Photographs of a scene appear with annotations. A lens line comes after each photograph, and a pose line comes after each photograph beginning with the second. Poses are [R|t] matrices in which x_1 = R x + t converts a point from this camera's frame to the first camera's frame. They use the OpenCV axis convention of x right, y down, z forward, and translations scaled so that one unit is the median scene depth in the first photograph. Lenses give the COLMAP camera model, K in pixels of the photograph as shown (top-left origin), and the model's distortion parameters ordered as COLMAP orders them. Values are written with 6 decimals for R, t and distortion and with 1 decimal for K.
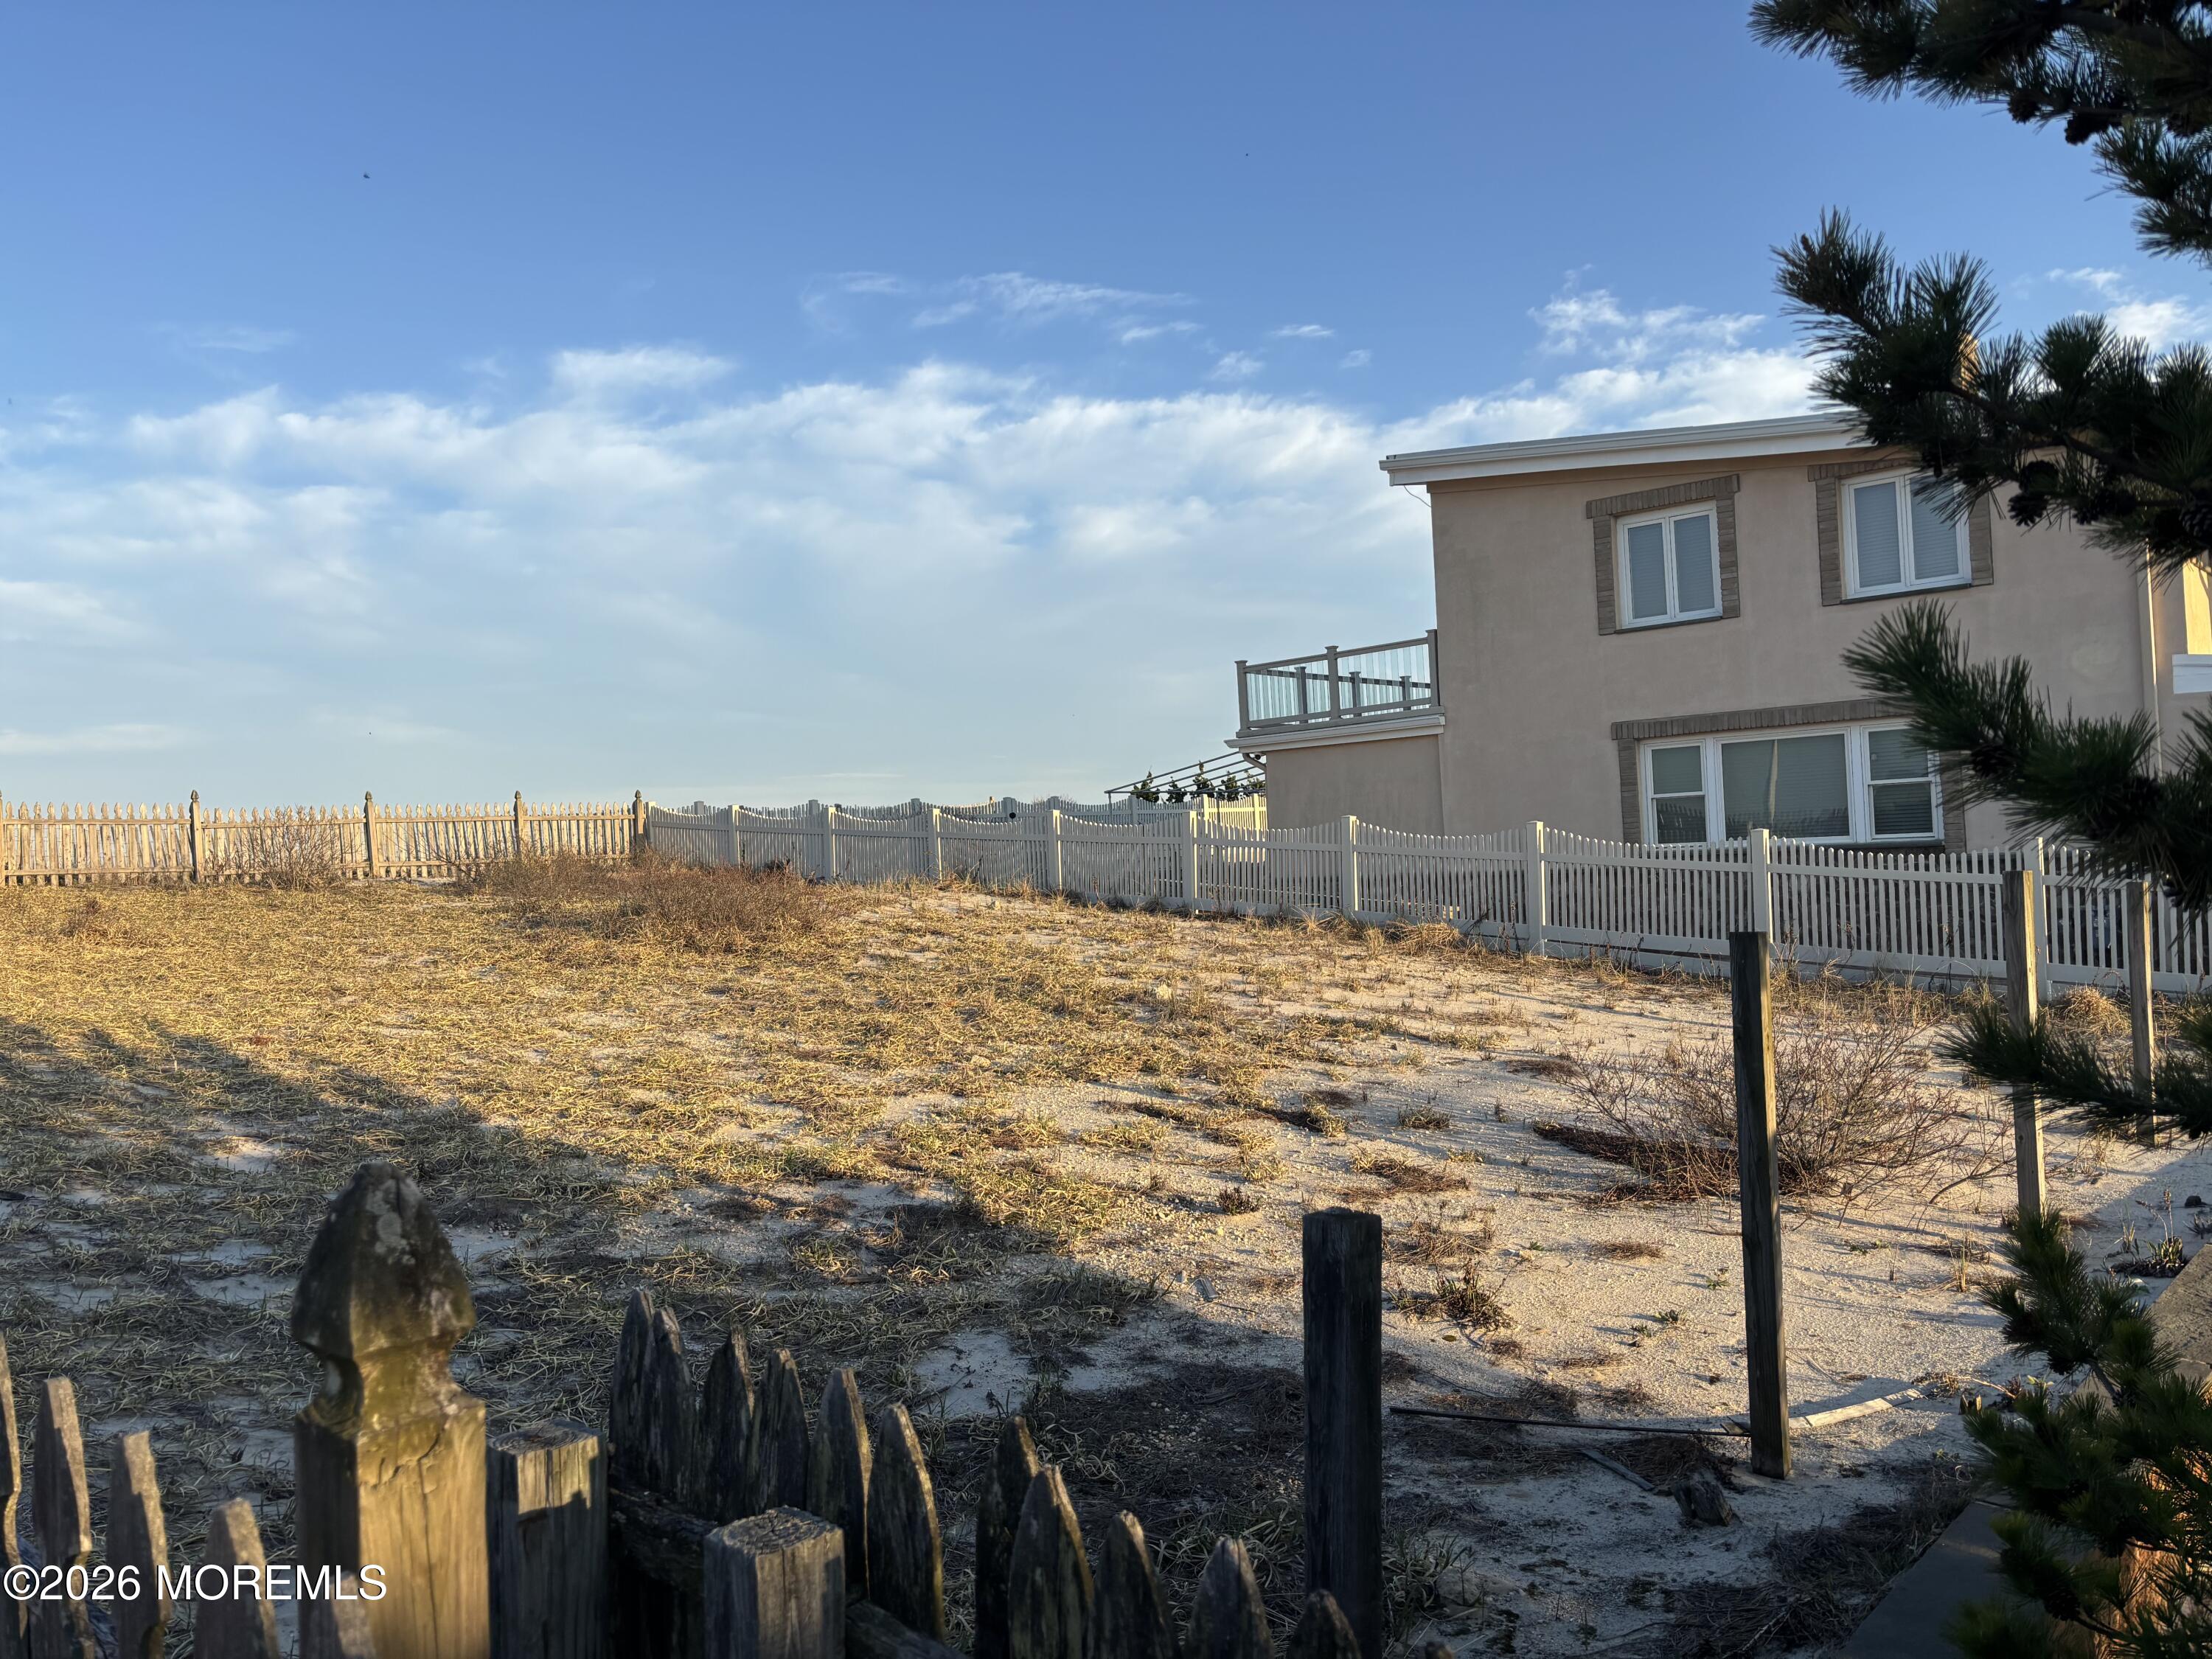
lens RADIAL K [[1676.5, 0, 1109.5], [0, 1676.5, 833.9], [0, 0, 1]] dist [0.038081, -0.017852]
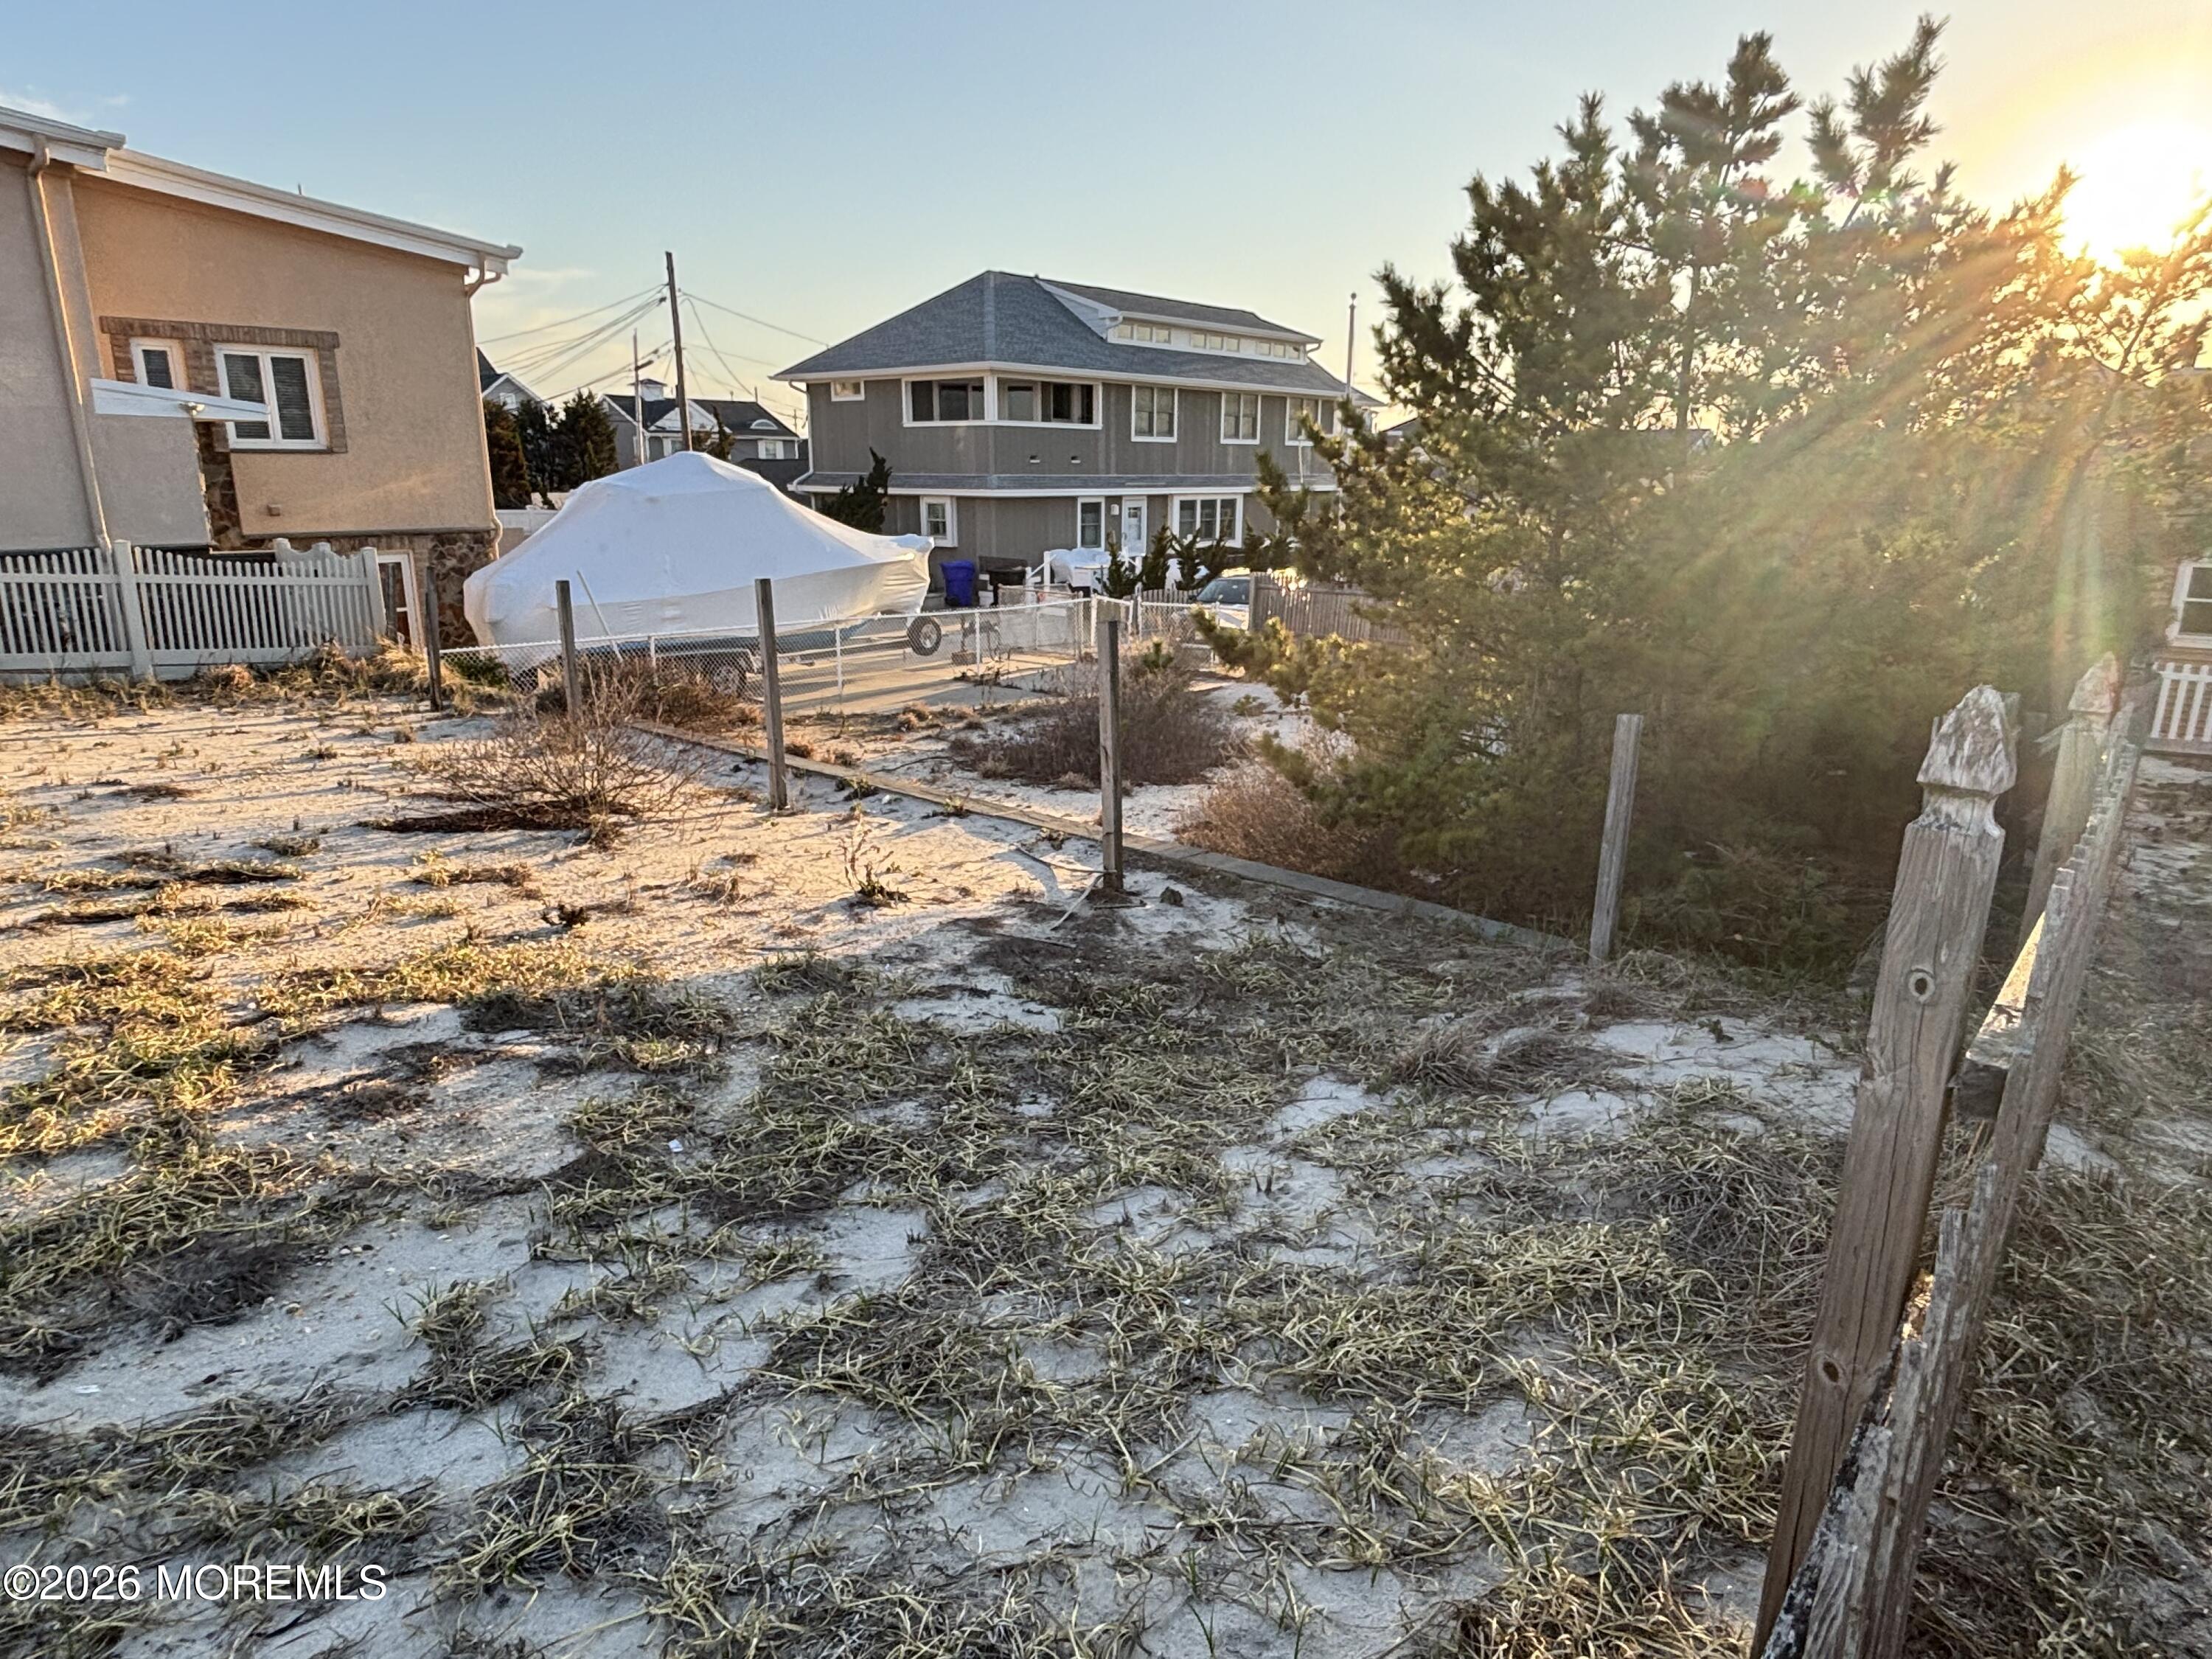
lens RADIAL K [[1318.5, 0, 1117.9], [0, 1318.5, 835.5], [0, 0, 1]] dist [-0.000648, -0.001469]
pose [[-0.011733, -0.225368, 0.974203, -0.174382], [-0.014507, 0.974206, 0.225194, -0.006576], [-0.999826, -0.011491, -0.014699, 0.154907]]
